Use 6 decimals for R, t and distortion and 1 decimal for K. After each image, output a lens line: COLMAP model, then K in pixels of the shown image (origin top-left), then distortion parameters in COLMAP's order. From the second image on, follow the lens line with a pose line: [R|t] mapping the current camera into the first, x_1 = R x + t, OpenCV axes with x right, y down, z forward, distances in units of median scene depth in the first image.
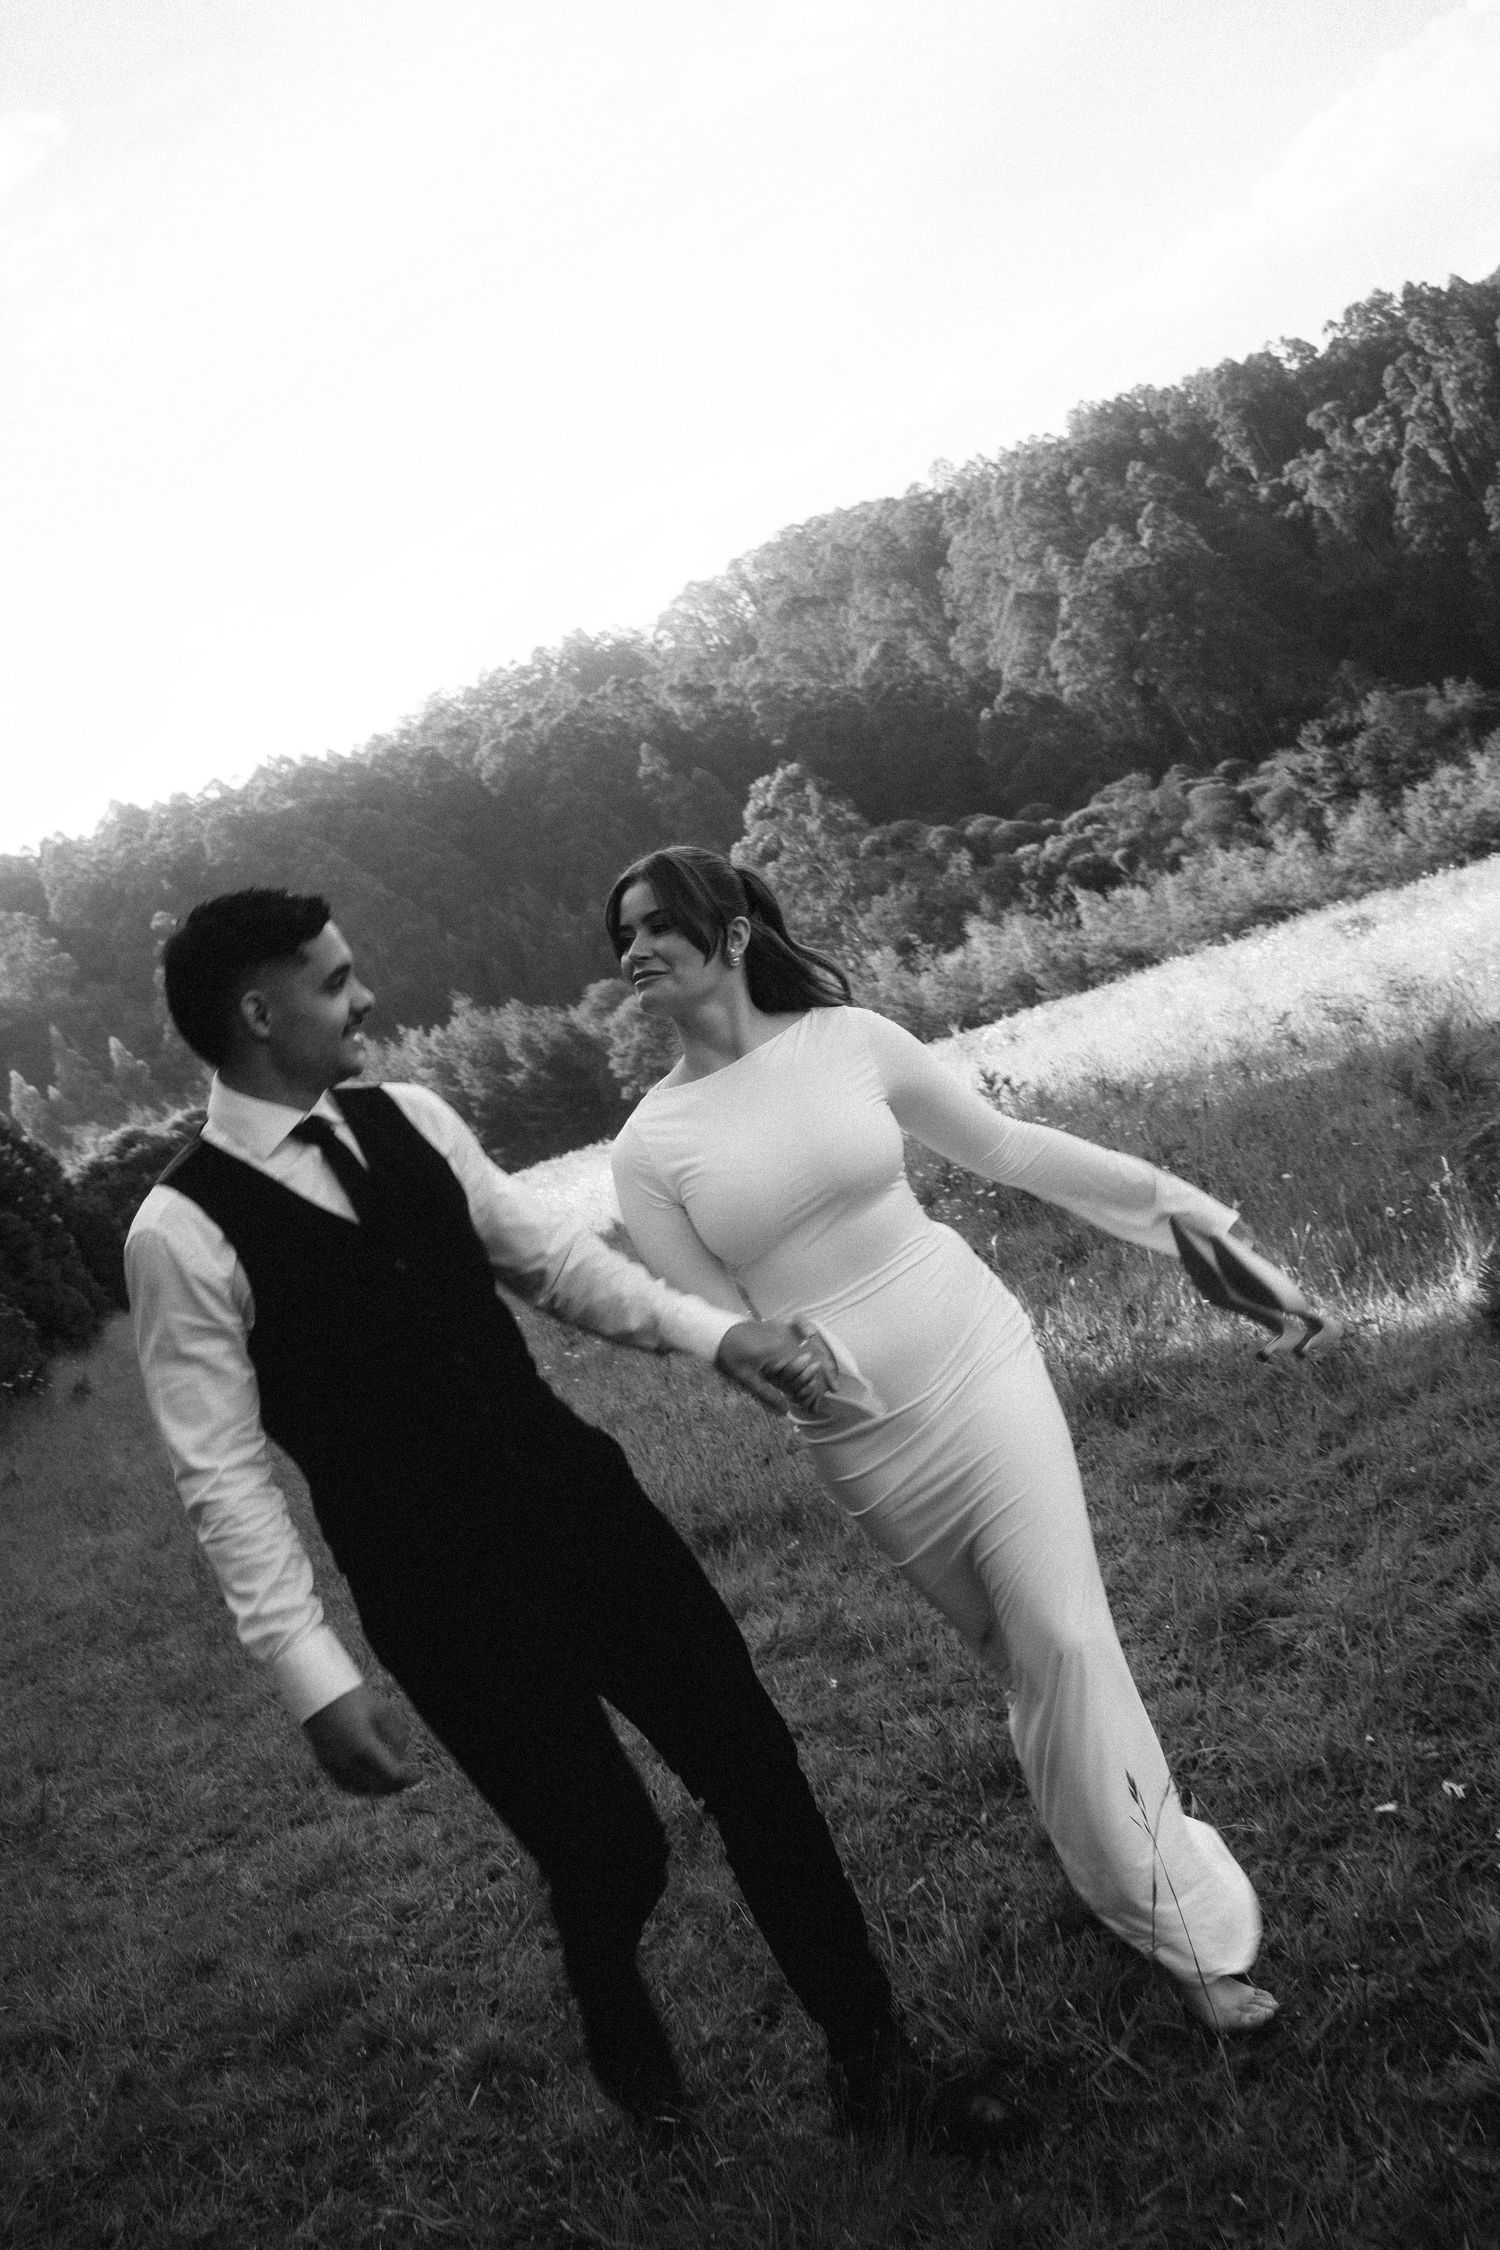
lens RADIAL K [[2342.8, 0, 799.3], [0, 2342.8, 1125.6], [0, 0, 1]] dist [-0.036640, 0.040439]
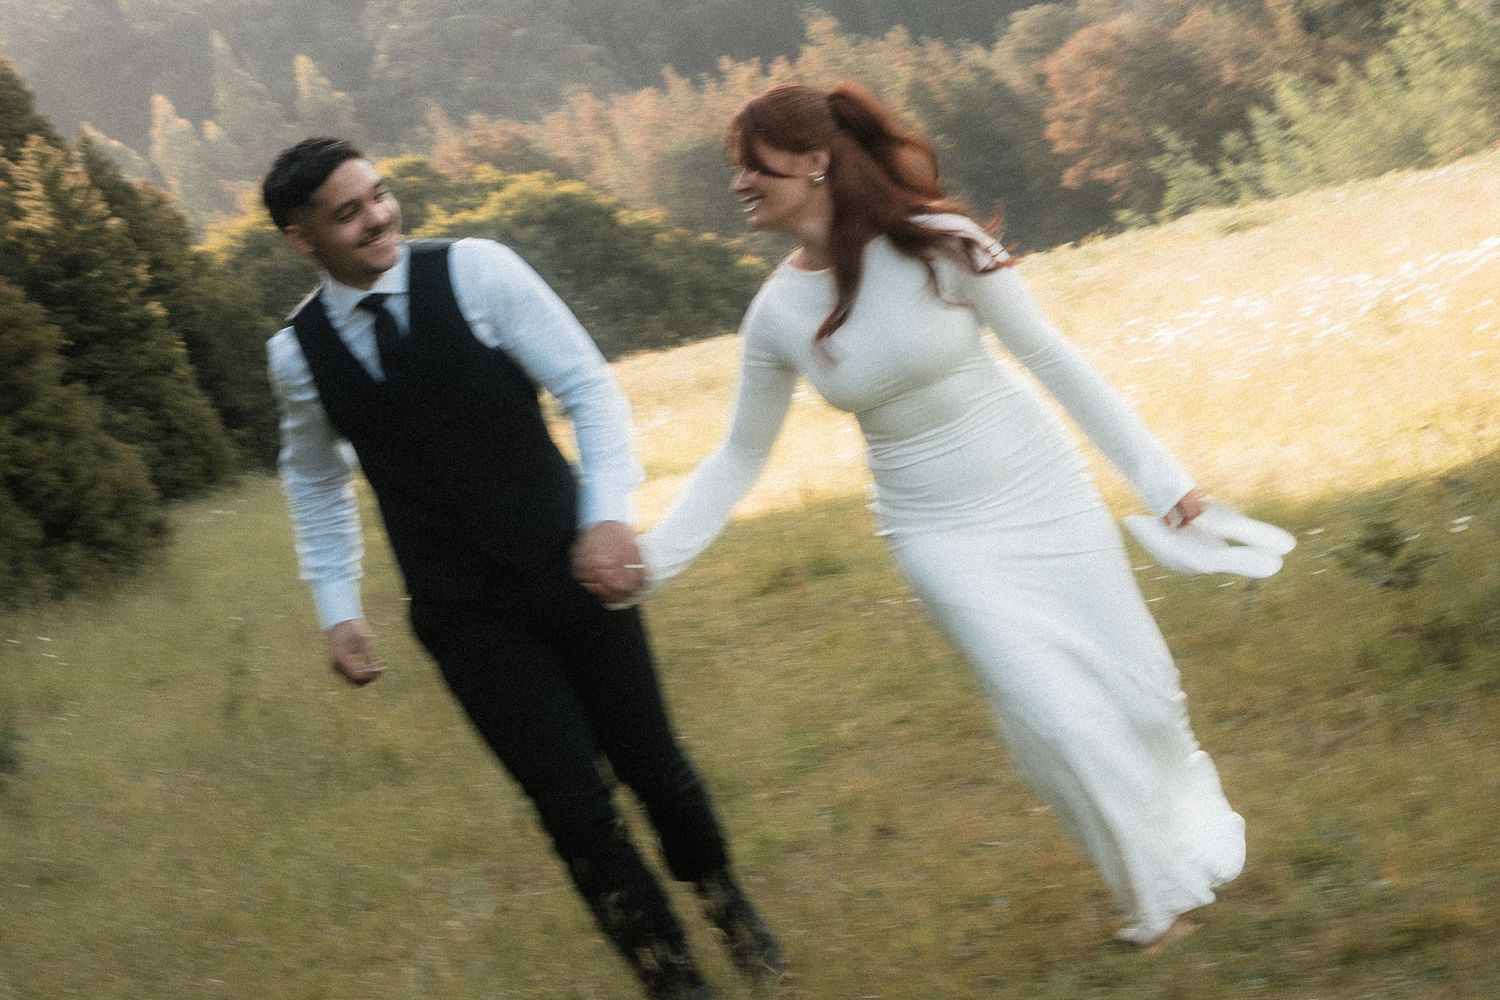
lens RADIAL K [[1561.8, 0, 750.0], [0, 1561.8, 500.0], [0, 0, 1]] dist [-0.036640, 0.040439]
pose [[0.995128, 0.073726, -0.065460, -0.125994], [-0.064890, 0.989633, 0.128127, 0.024536], [0.074228, -0.123255, 0.989595, 0.552568]]
